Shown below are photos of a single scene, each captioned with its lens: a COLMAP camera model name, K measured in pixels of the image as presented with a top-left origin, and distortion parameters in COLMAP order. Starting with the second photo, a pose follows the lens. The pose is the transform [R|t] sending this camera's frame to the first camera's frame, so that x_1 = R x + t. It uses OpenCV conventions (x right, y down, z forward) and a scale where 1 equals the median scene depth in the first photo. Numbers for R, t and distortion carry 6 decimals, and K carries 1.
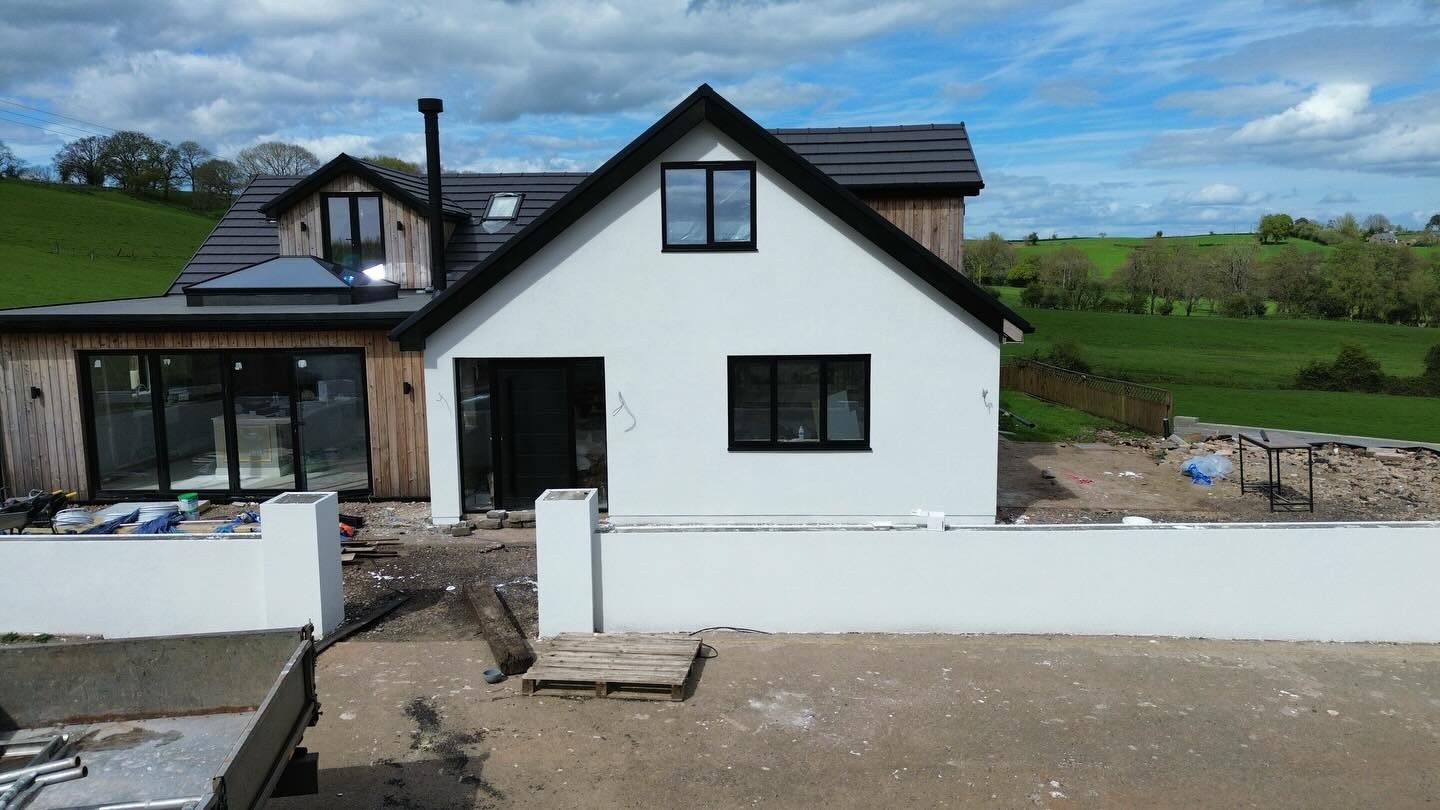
lens RADIAL K [[1011.2, 0, 719.9], [0, 1011.2, 407.9], [0, 0, 1]] dist [0.033729, -0.005217]
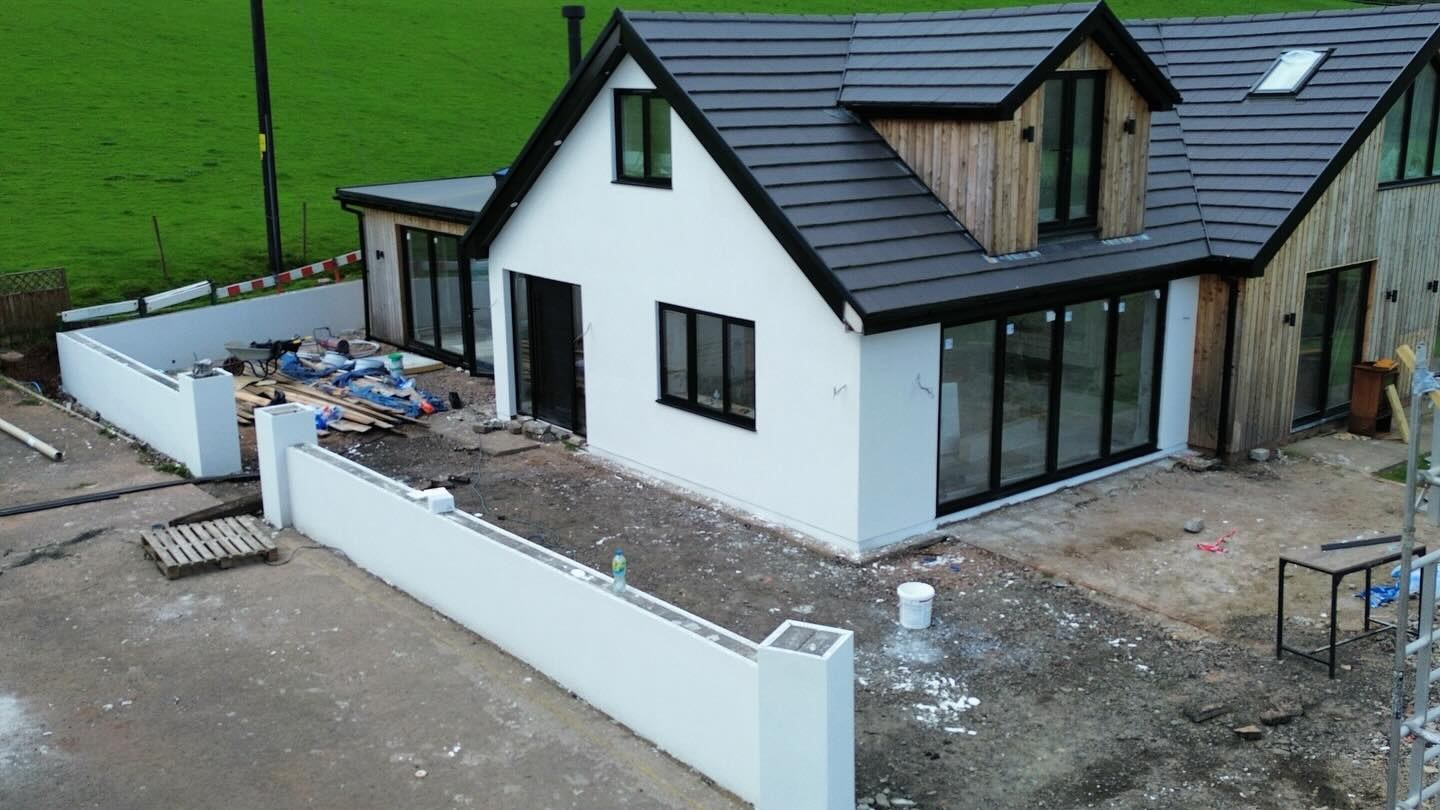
lens RADIAL K [[1349.1, 0, 719.6], [0, 1349.1, 402.1], [0, 0, 1]] dist [0.012063, 0.000000]
pose [[0.673640, 0.183220, -0.715989, 1.444140], [-0.099726, 0.982458, 0.157582, -0.244753], [0.732300, -0.034751, 0.680094, 0.307606]]
